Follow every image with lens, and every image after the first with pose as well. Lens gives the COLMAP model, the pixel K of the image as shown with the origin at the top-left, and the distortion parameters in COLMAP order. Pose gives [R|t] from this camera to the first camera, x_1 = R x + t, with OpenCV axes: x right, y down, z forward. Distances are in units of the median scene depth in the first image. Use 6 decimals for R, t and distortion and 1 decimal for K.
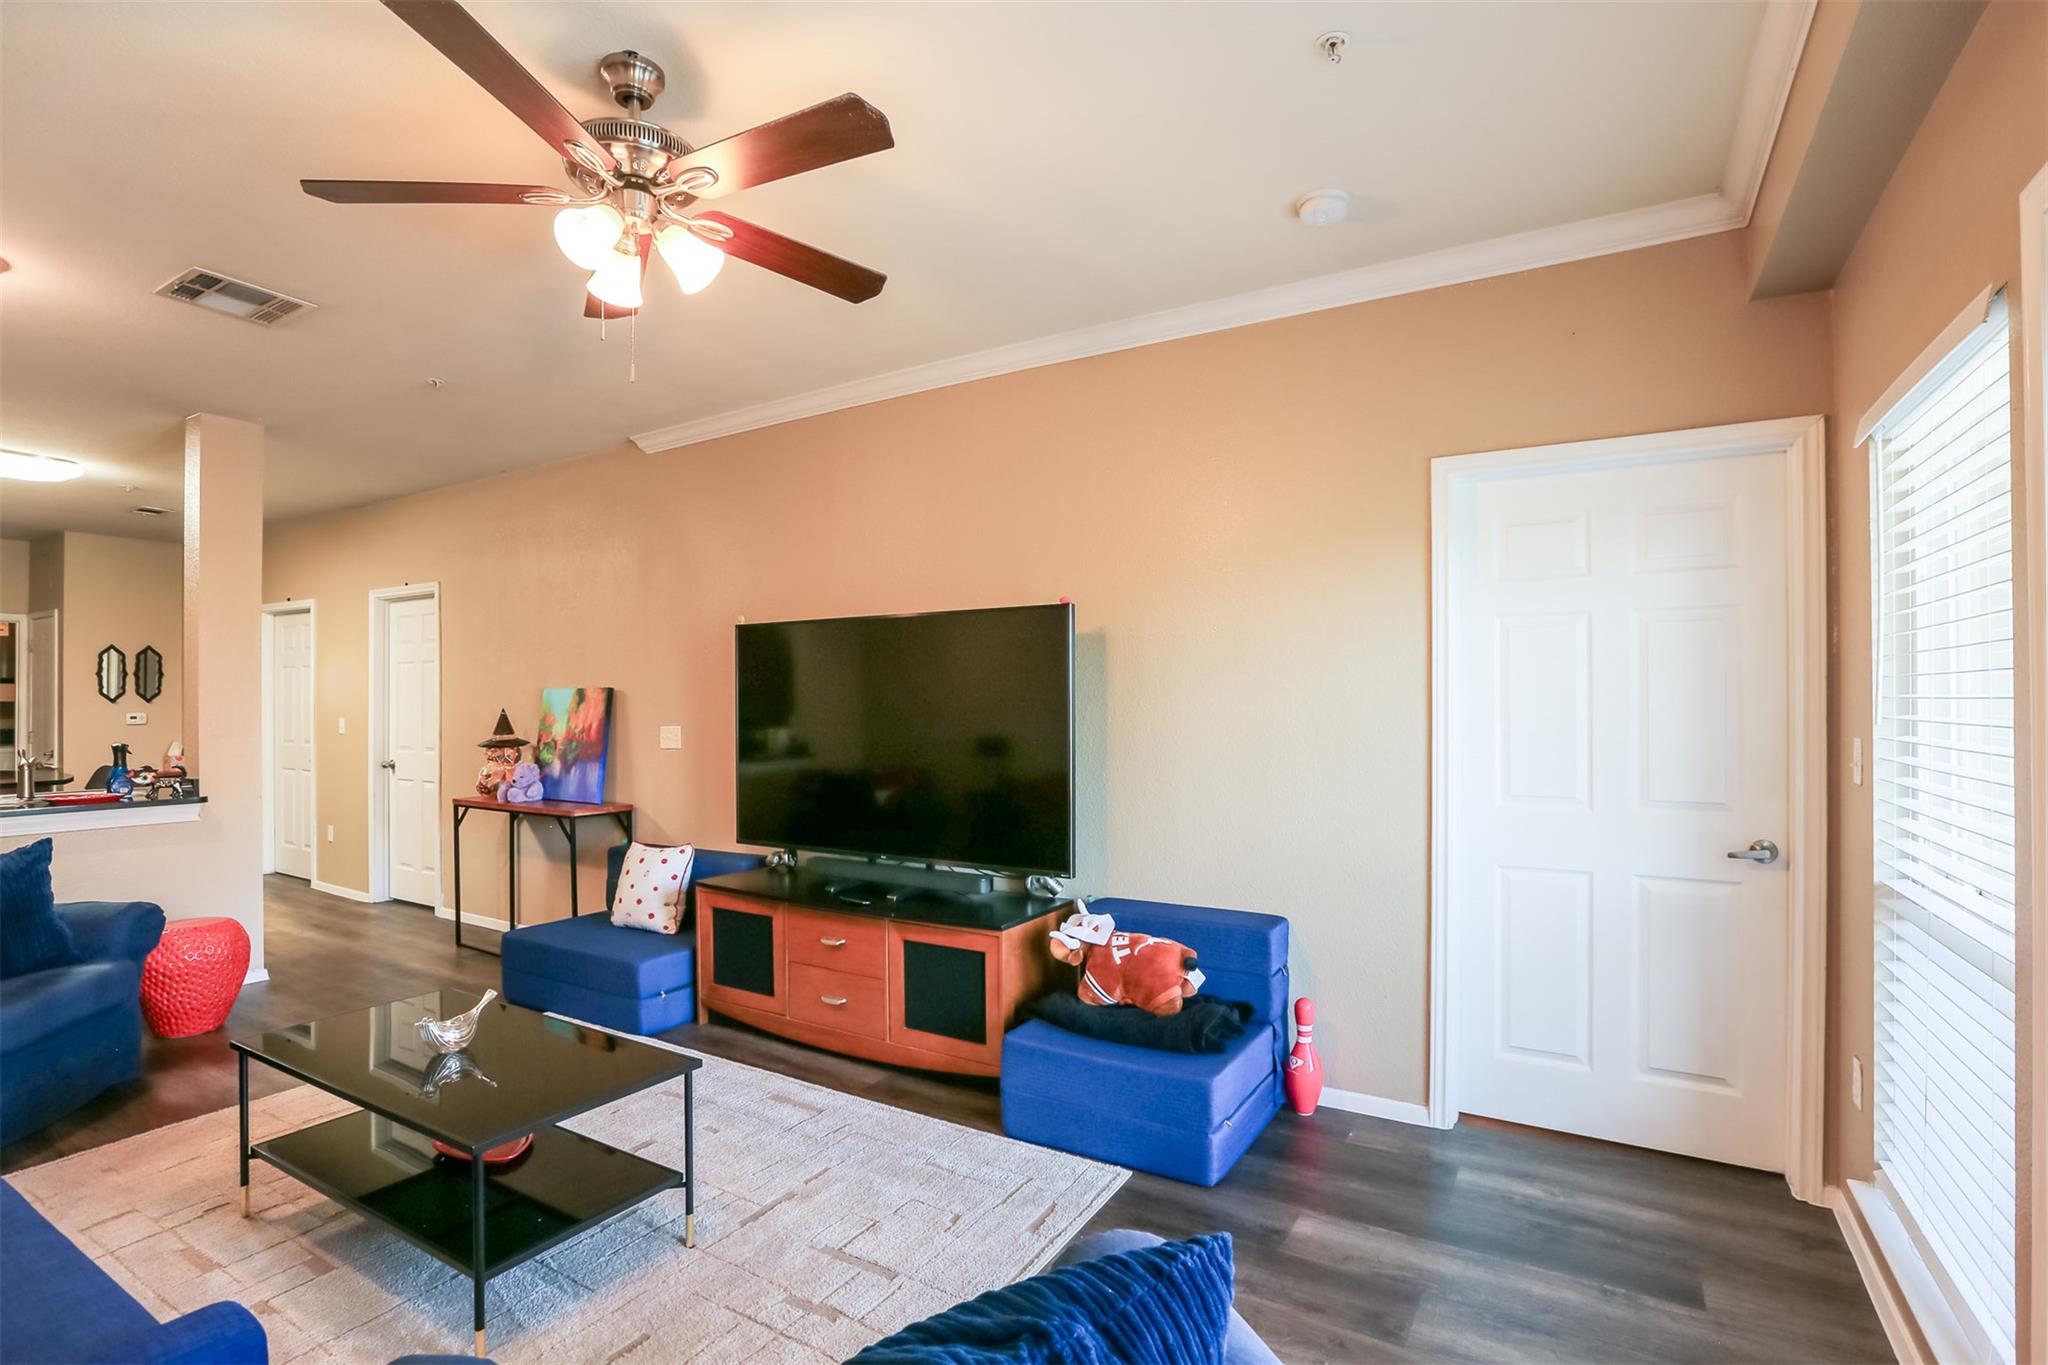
lens RADIAL K [[969.6, 0, 1020.6], [0, 969.6, 694.5], [0, 0, 1]] dist [-0.037343, 0.000405]
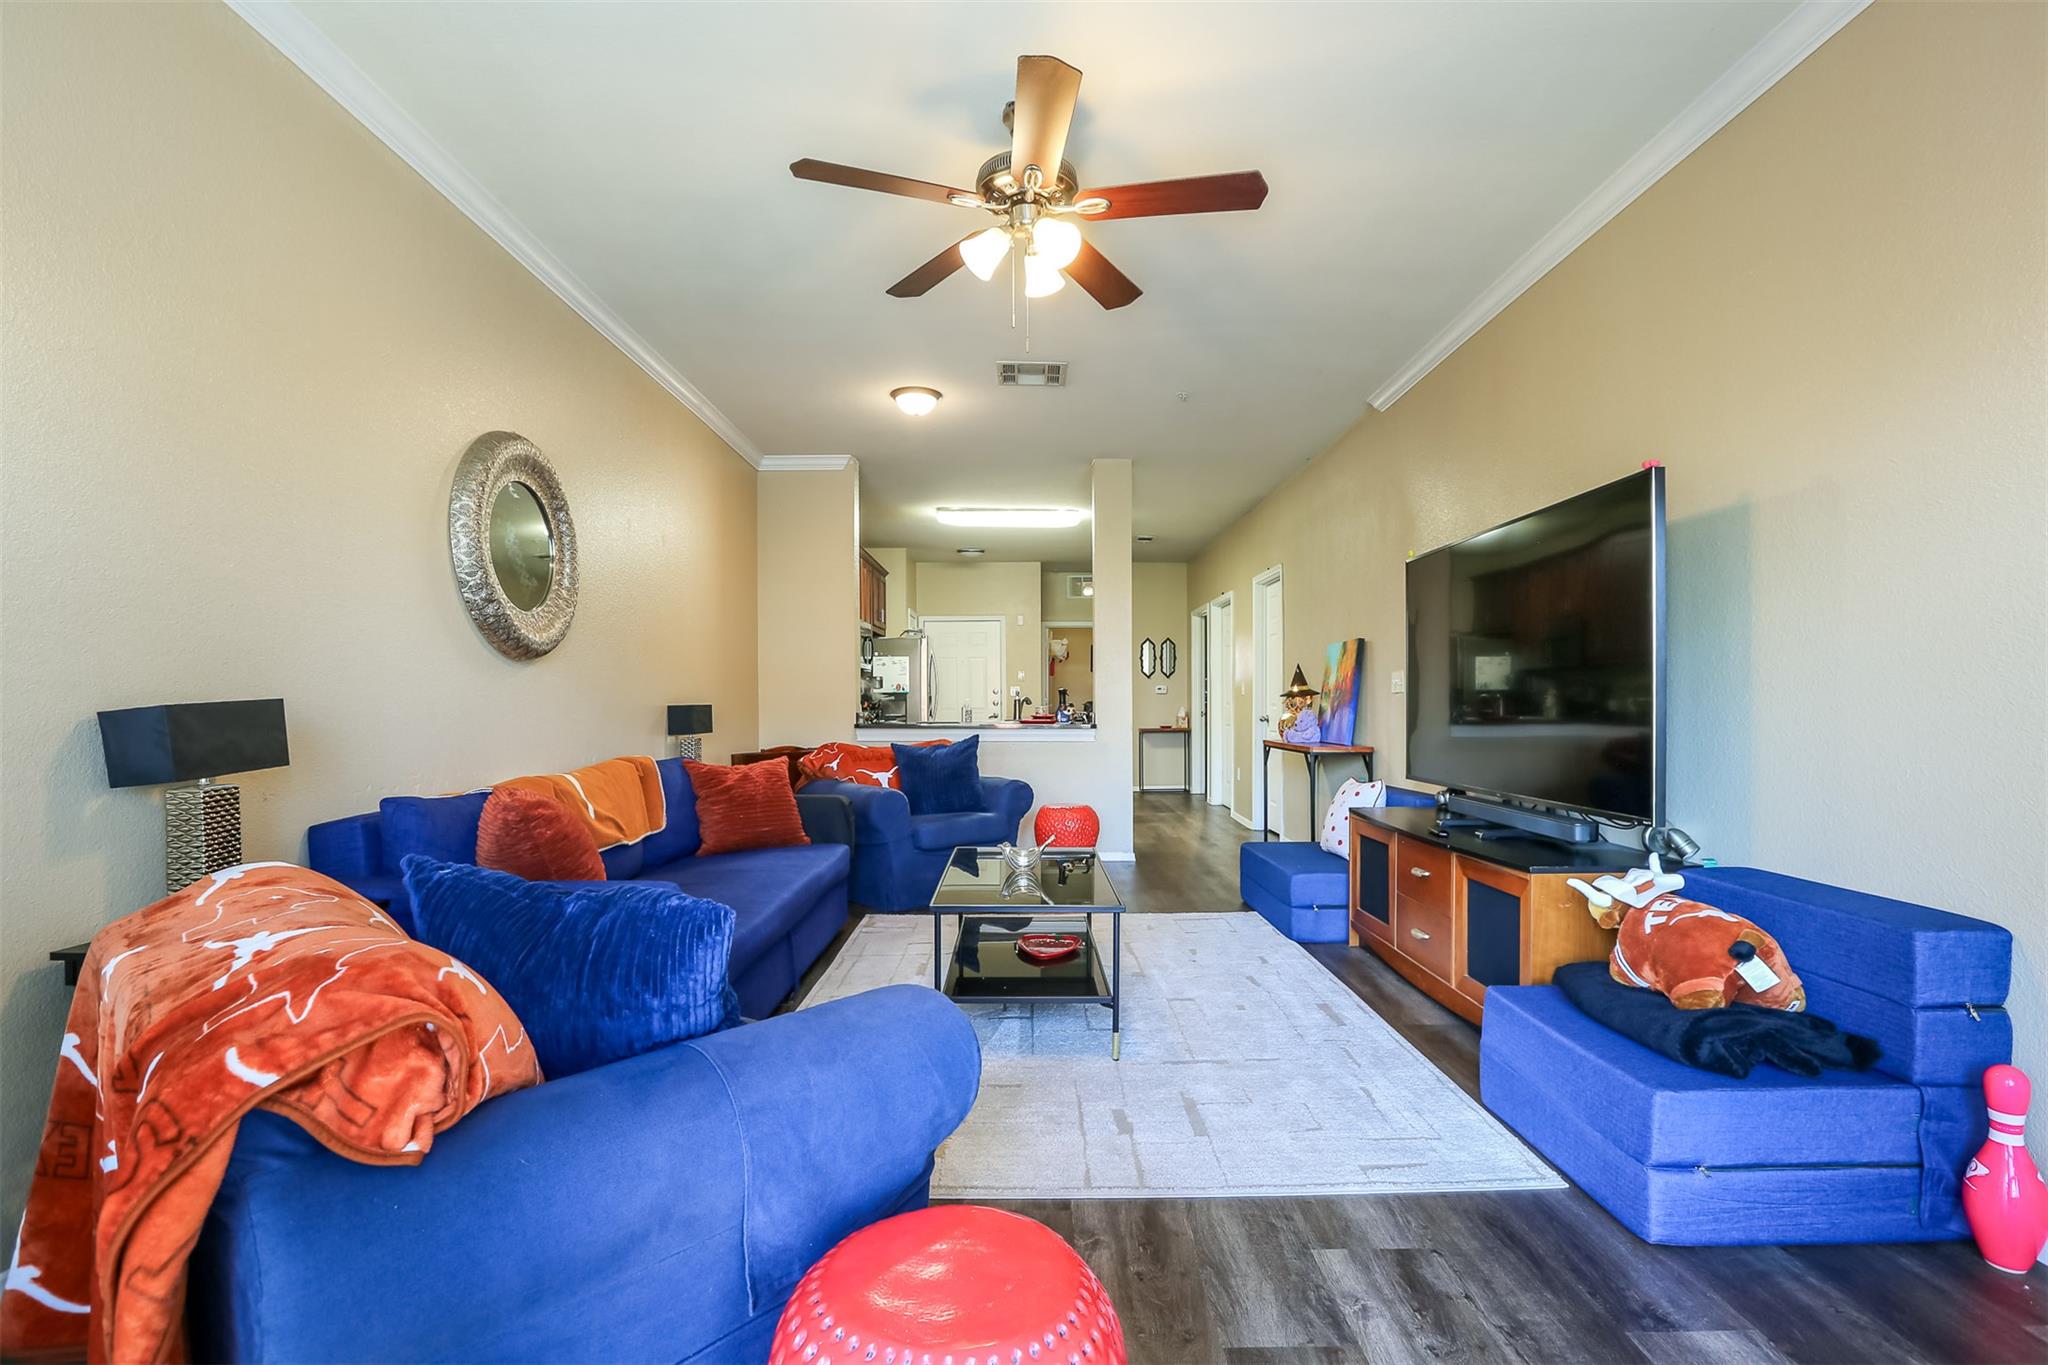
lens RADIAL K [[954.7, 0, 1033.9], [0, 954.7, 700.4], [0, 0, 1]] dist [-0.045623, 0.016392]
pose [[0.522333, -0.001314, -0.852741, 0.405942], [0.004773, 0.999988, 0.001383, 0.083955], [0.852728, -0.004793, 0.522333, 0.194752]]
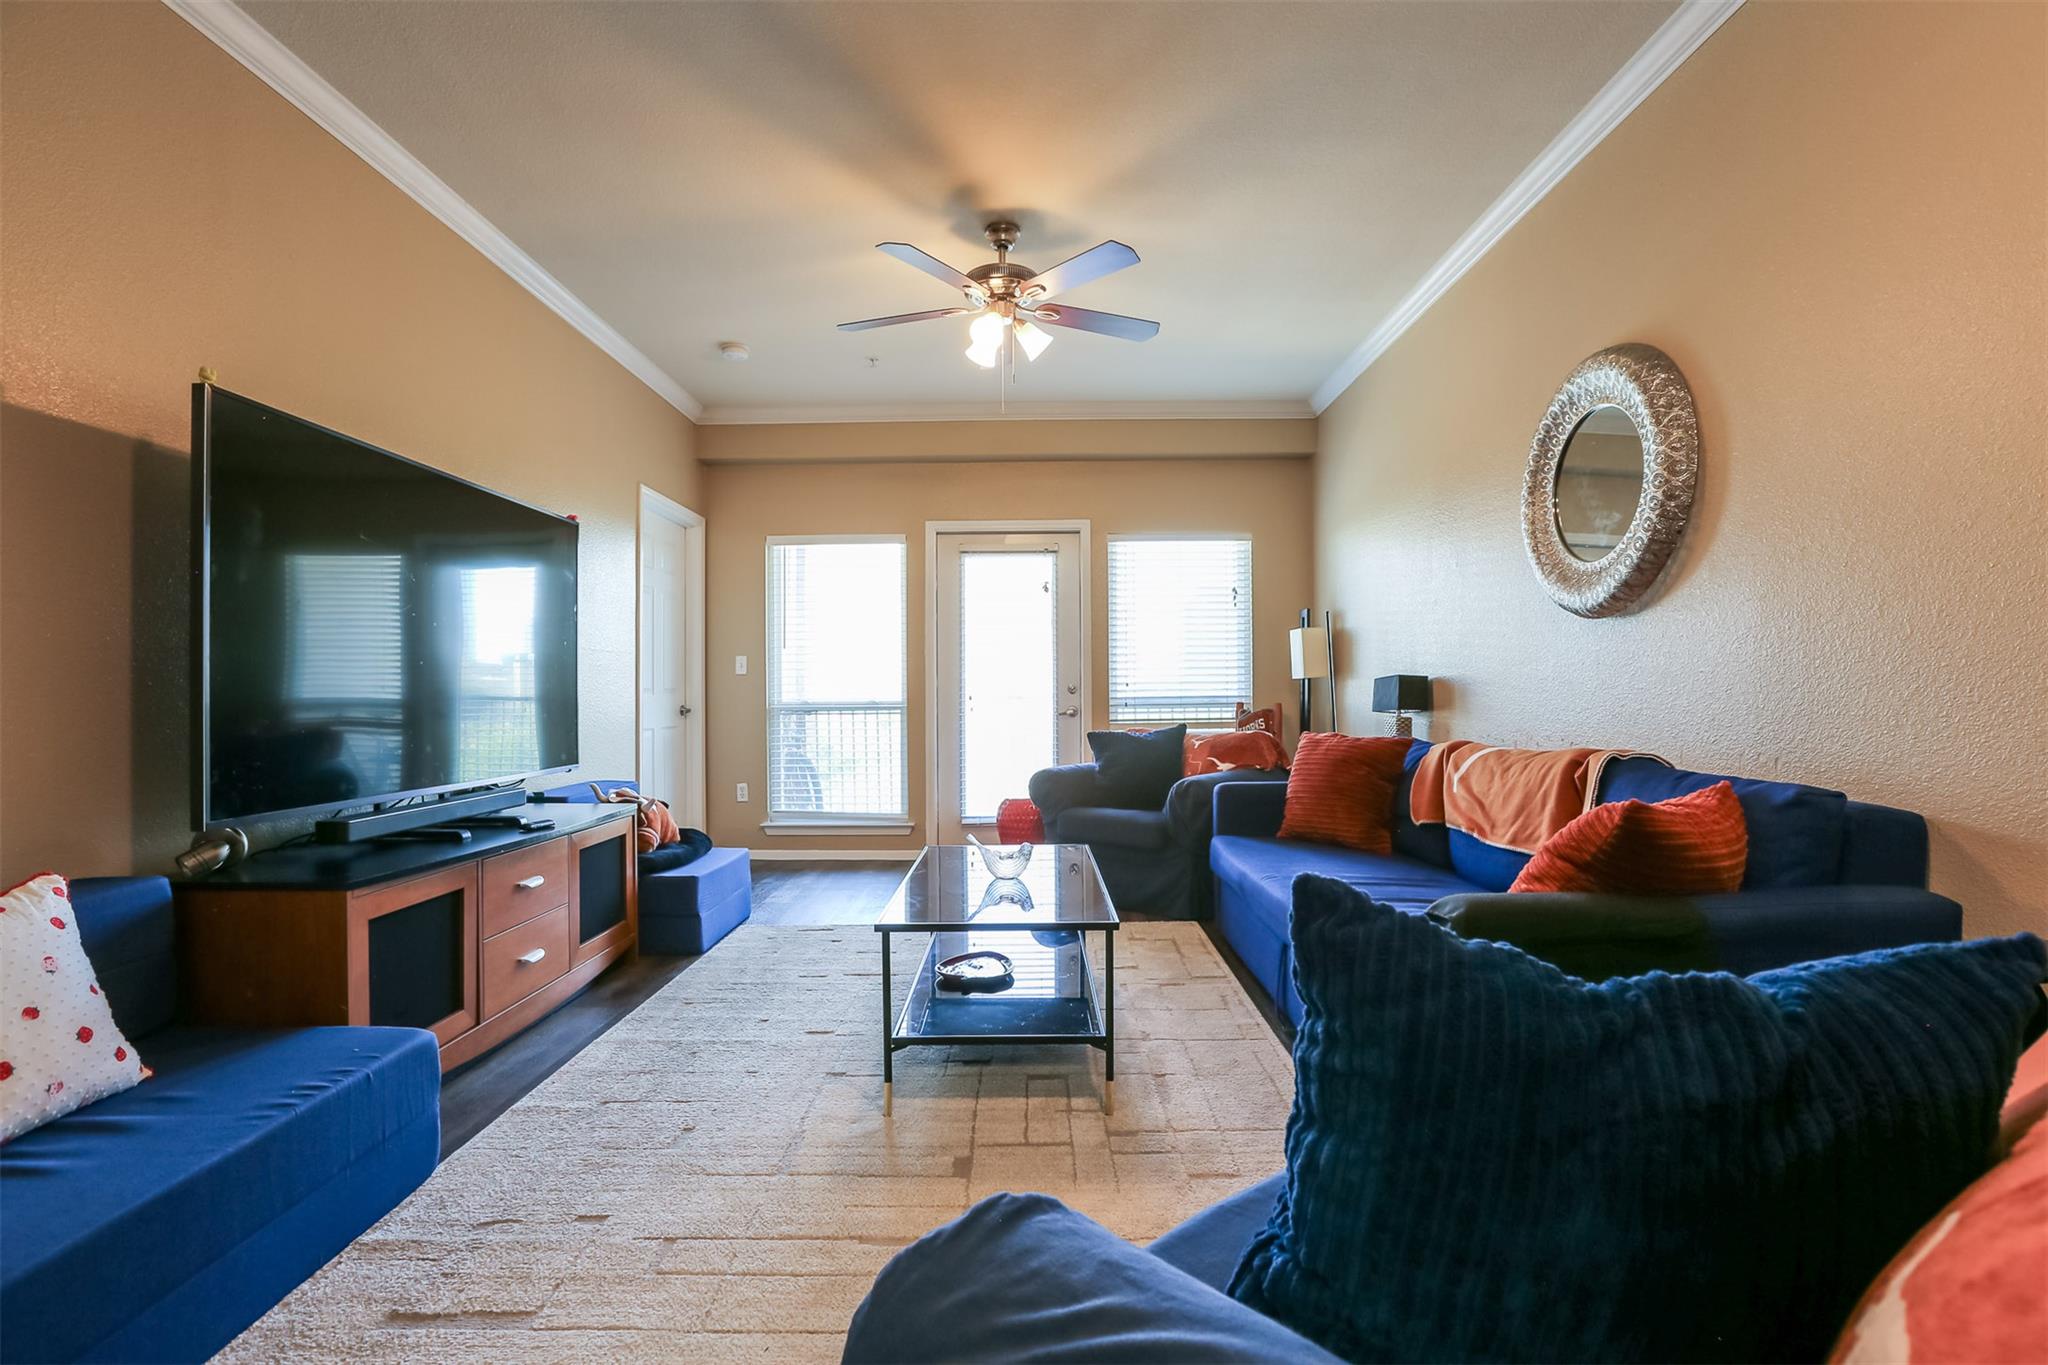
lens RADIAL K [[947.6, 0, 1024.0], [0, 947.6, 682.5], [0, 0, 1]] dist [-0.063785, 0.036617]
pose [[-0.500550, 0.017059, 0.865540, -1.078004], [0.005849, 0.999850, -0.016324, 0.105715], [-0.865688, -0.003108, -0.500574, 1.043334]]
